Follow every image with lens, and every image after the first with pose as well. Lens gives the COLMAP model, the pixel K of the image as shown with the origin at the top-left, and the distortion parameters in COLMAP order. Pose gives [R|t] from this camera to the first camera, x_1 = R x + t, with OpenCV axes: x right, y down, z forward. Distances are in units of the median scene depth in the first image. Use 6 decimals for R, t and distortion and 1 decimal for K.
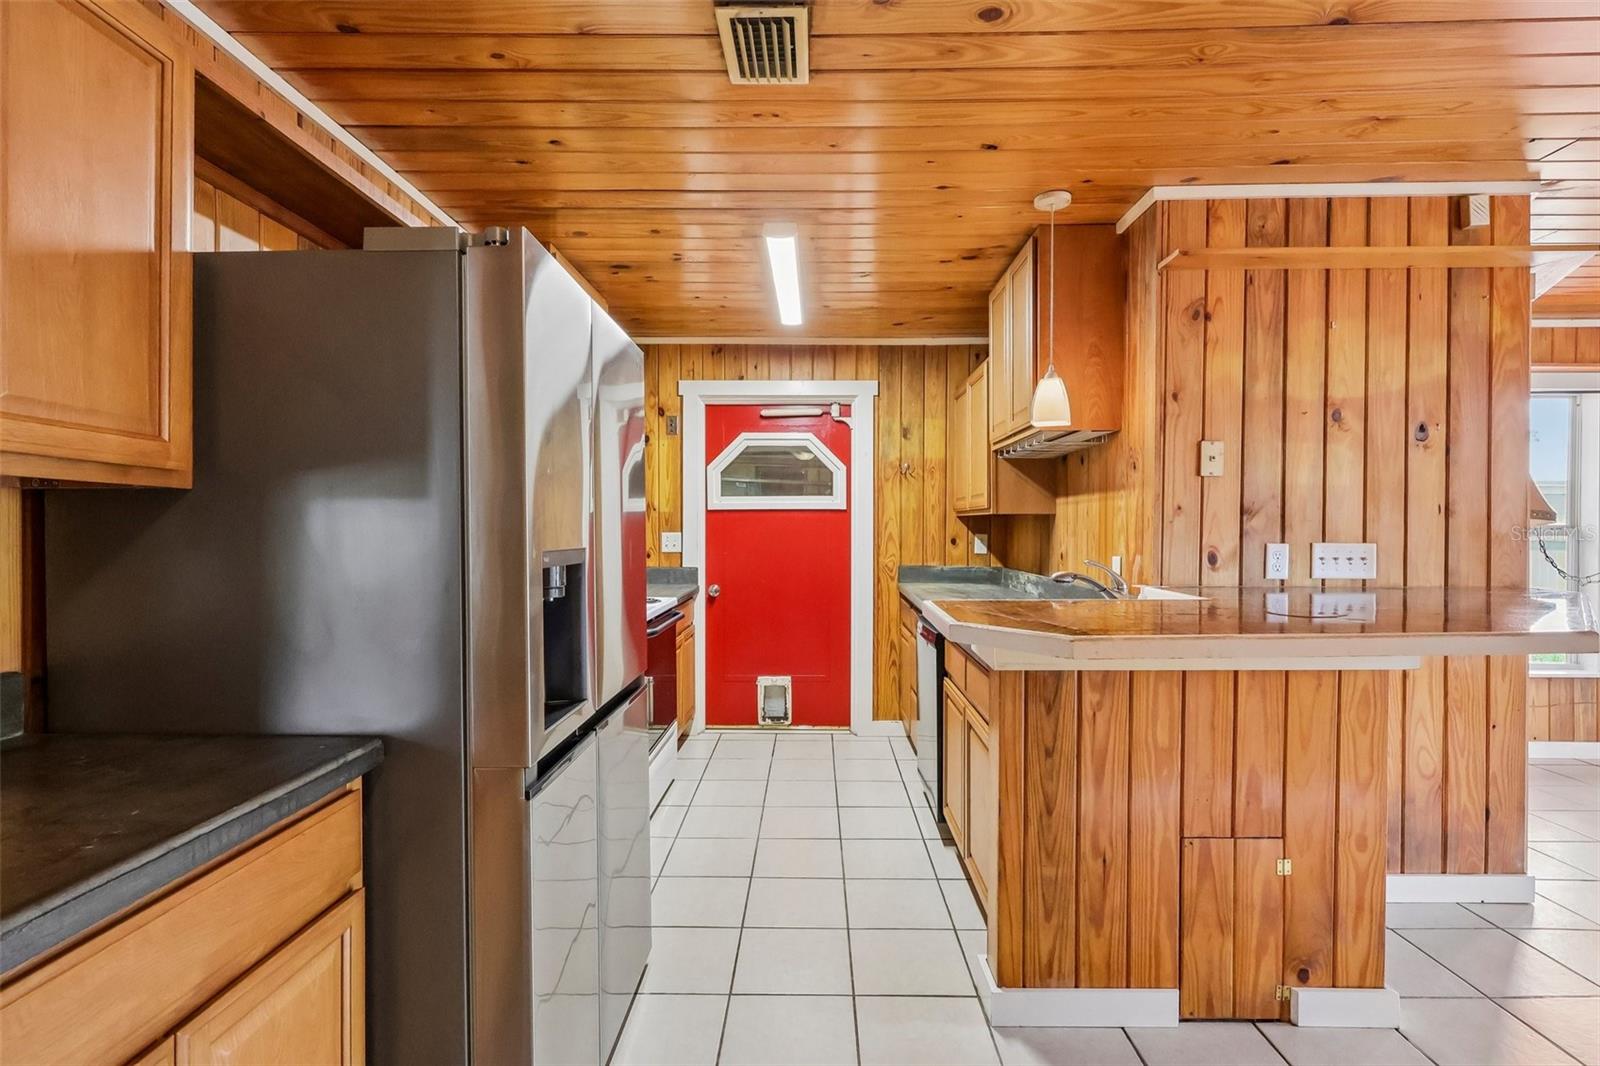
lens RADIAL K [[738.8, 0, 801.2], [0, 738.8, 535.3], [0, 0, 1]] dist [-0.001872, -0.000396]
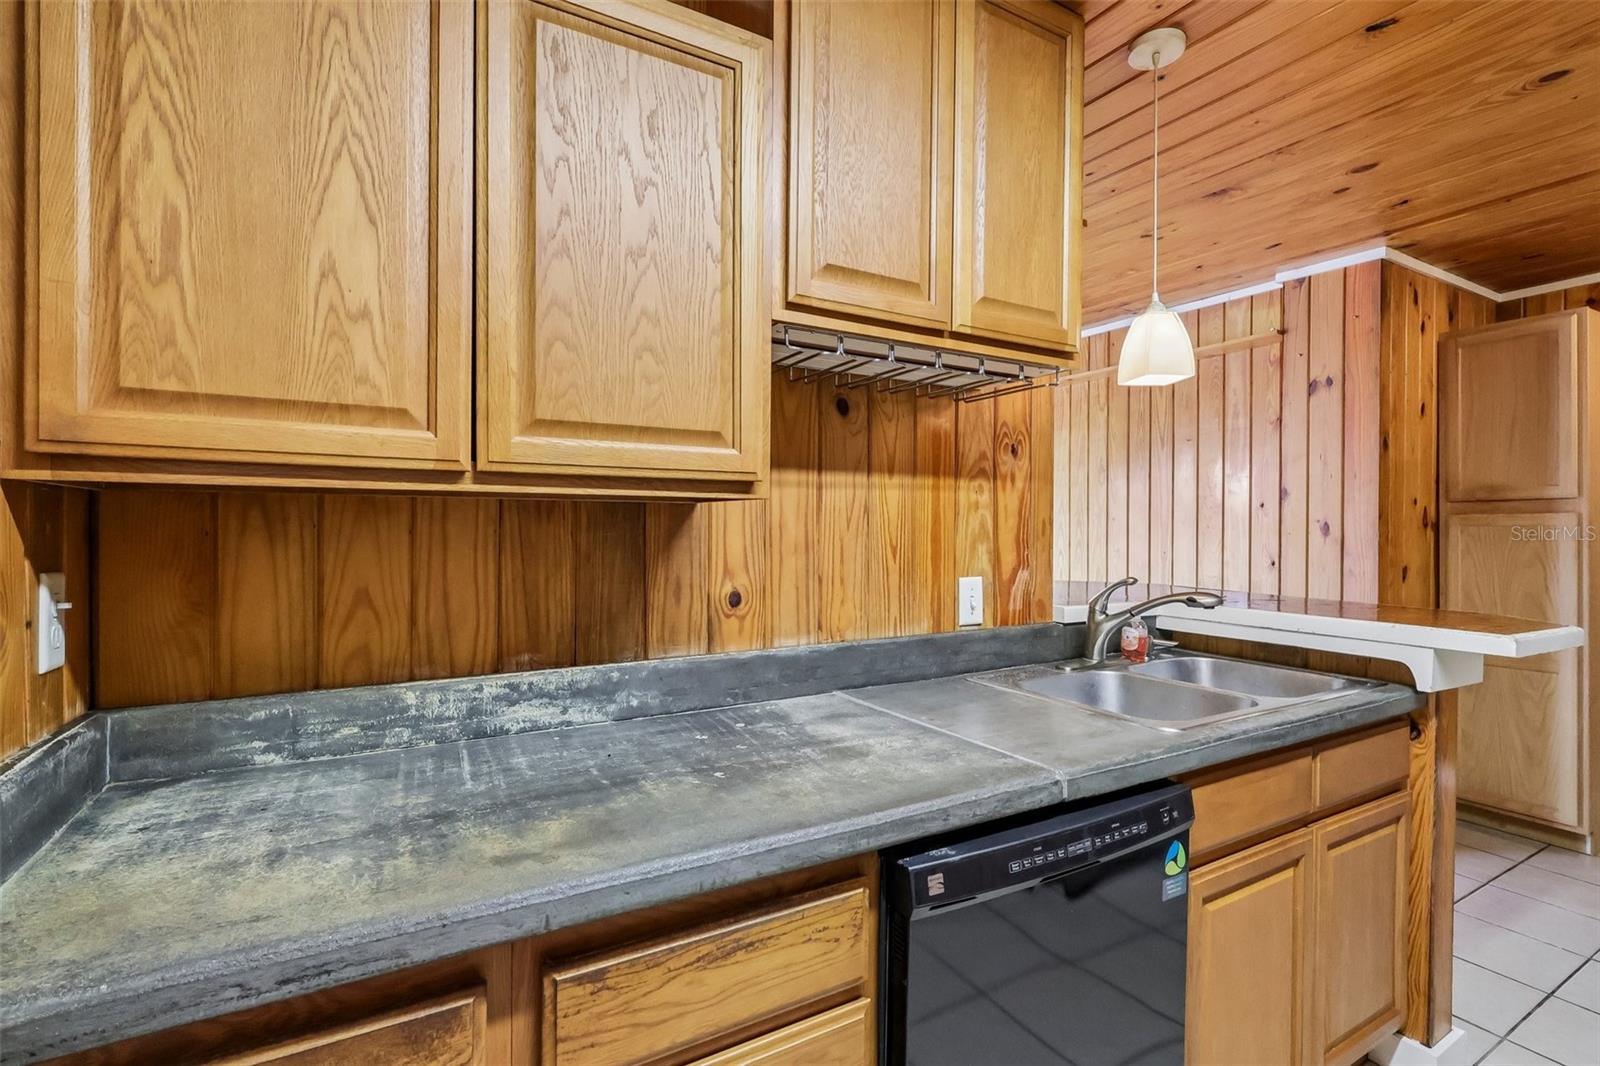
lens RADIAL K [[750.7, 0, 795.6], [0, 750.7, 528.1], [0, 0, 1]] dist [-0.001892, -0.000811]
pose [[-0.522802, -0.005693, 0.852435, -0.072934], [0.005502, 0.999934, 0.010053, -0.025800], [-0.852436, 0.009946, -0.522736, 1.669893]]
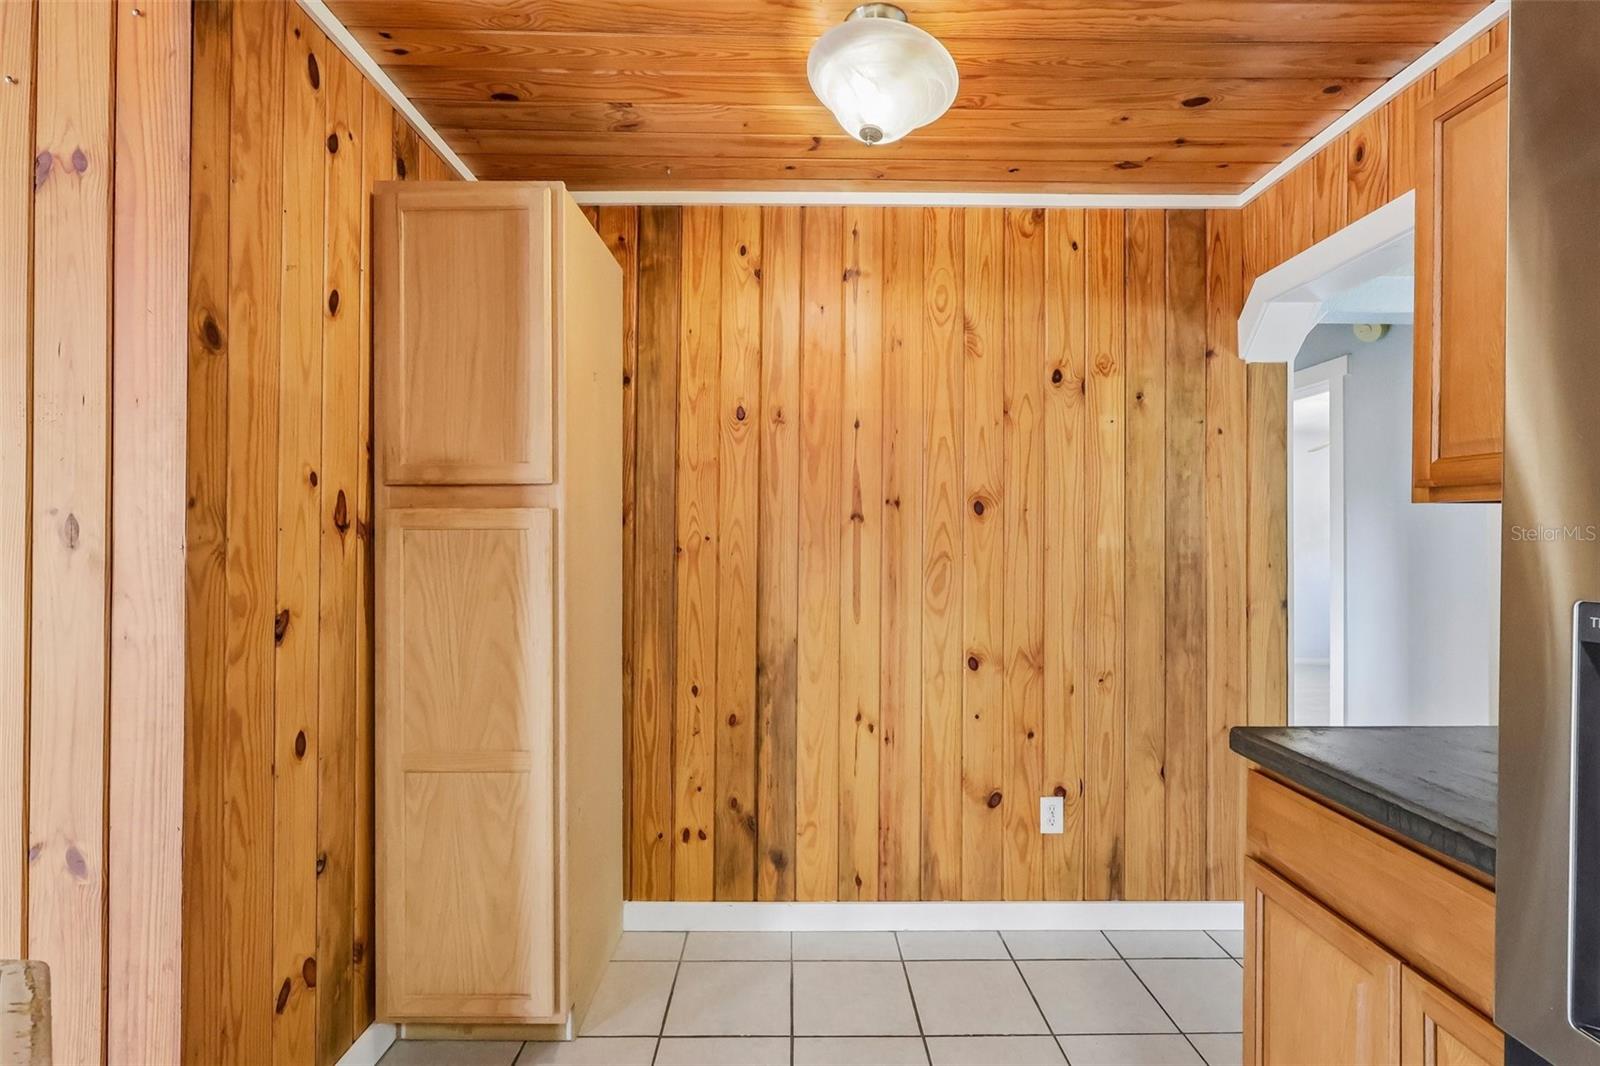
lens RADIAL K [[738.8, 0, 801.2], [0, 738.8, 535.3], [0, 0, 1]] dist [-0.001872, -0.000396]
pose [[-0.999458, -0.004244, -0.032656, 0.065005], [-0.004343, 0.999986, 0.002958, -0.008111], [0.032643, 0.003098, -0.999462, 0.760752]]
